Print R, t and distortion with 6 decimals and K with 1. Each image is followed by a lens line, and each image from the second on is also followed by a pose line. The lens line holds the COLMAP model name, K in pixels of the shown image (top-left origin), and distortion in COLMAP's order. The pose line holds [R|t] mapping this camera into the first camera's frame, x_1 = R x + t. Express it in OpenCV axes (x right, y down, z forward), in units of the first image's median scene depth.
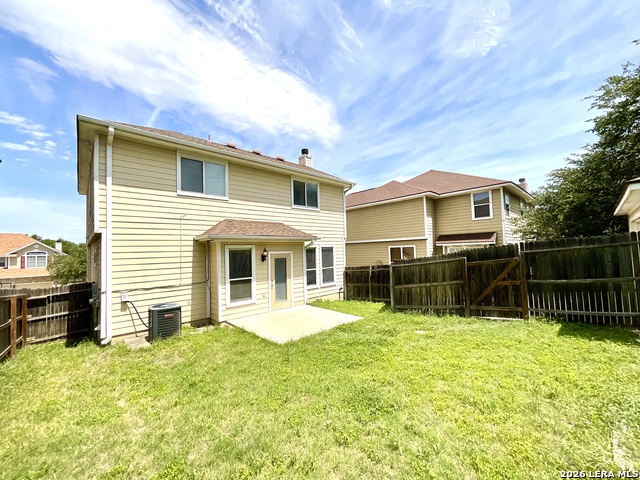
lens RADIAL K [[258.0, 0, 321.2], [0, 258.0, 241.8], [0, 0, 1]] dist [-0.004029, 0.000736]
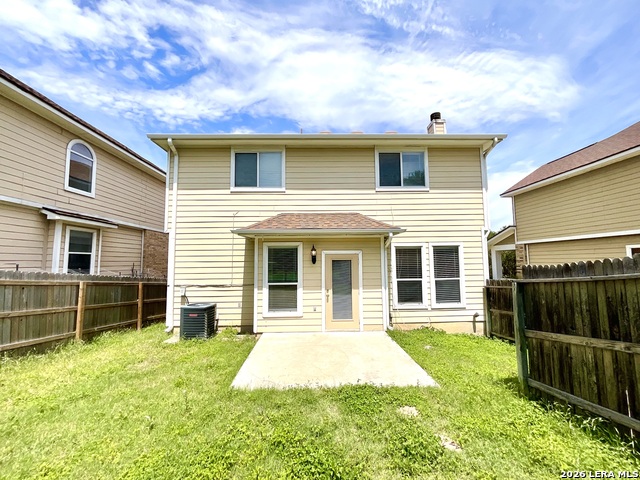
lens RADIAL K [[258.0, 0, 320.7], [0, 258.0, 239.8], [0, 0, 1]] dist [-0.004029, 0.000736]
pose [[0.743782, -0.037368, -0.667377, 0.323945], [0.012618, 0.999043, -0.041877, 0.042182], [0.668303, 0.022726, 0.743542, 0.480197]]
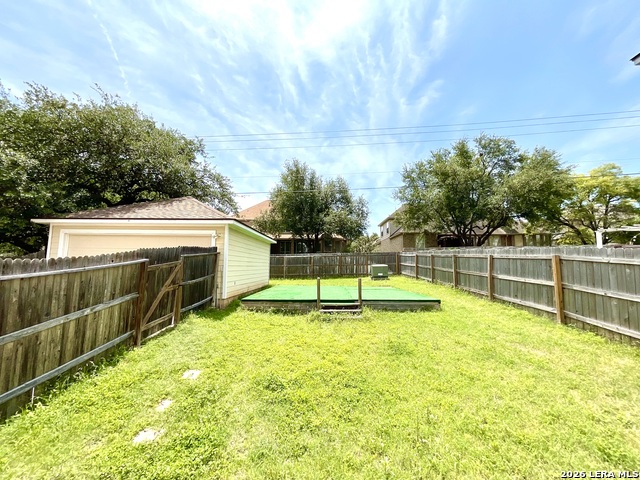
lens RADIAL K [[258.0, 0, 317.3], [0, 258.0, 241.2], [0, 0, 1]] dist [-0.004029, 0.000736]
pose [[-0.709587, 0.093386, 0.698402, -0.223998], [-0.014905, 0.988967, -0.147383, 0.089707], [-0.704460, -0.114991, -0.700366, 0.951862]]
